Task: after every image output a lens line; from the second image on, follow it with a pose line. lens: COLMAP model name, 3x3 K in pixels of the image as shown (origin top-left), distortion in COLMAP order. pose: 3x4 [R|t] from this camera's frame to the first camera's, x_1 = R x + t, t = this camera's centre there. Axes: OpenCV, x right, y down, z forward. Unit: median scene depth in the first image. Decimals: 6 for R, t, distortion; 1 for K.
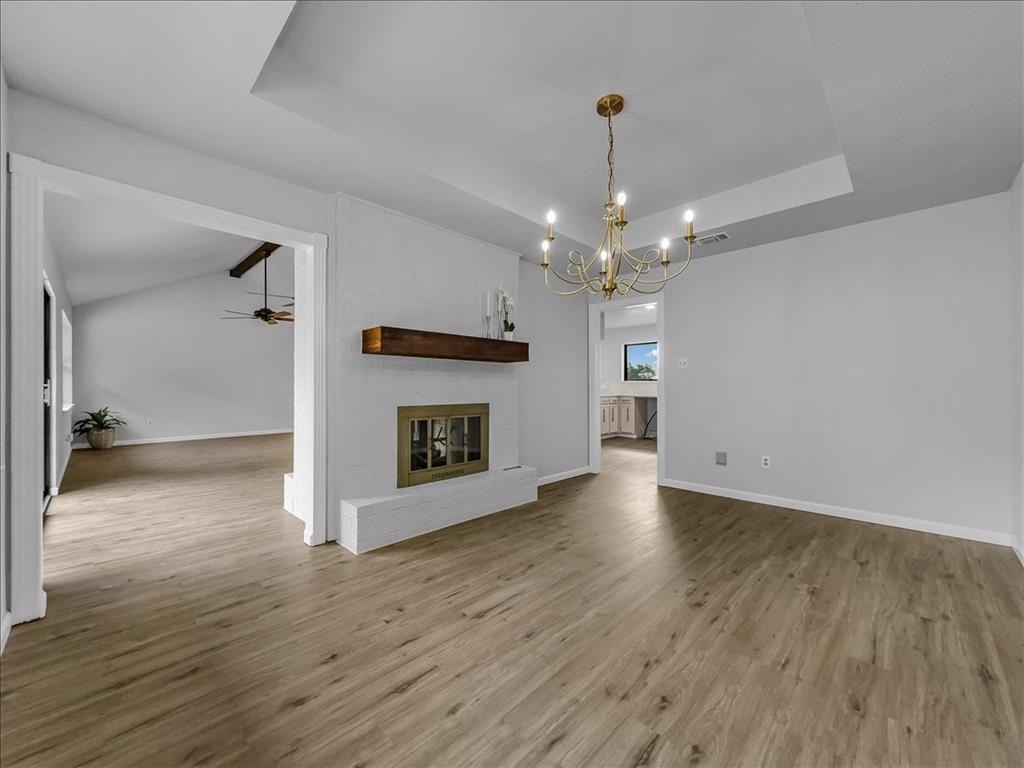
lens RADIAL K [[413.0, 0, 512.0], [0, 413.0, 384.0], [0, 0, 1]] dist [-0.001413, -0.000153]
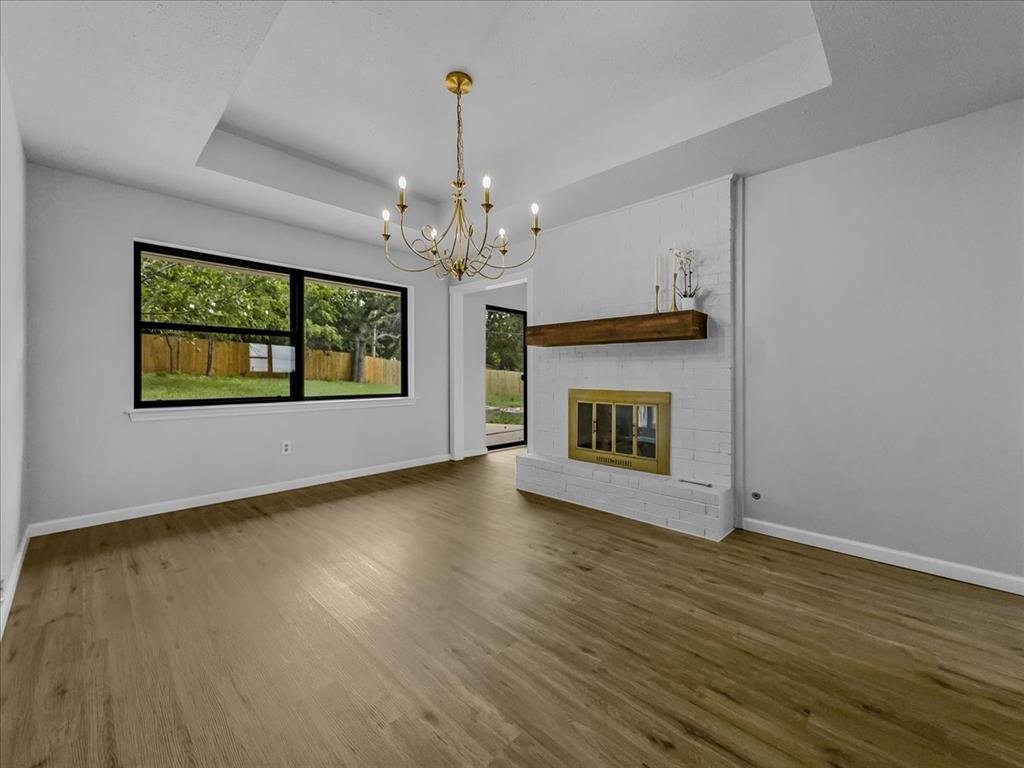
lens RADIAL K [[424.7, 0, 512.0], [0, 424.7, 384.0], [0, 0, 1]] dist [-0.001576, -0.000430]
pose [[-0.007954, 0.021916, -0.999728, 0.882138], [0.007124, 0.999736, 0.021859, 0.011384], [0.999943, -0.006948, -0.008108, 0.803521]]
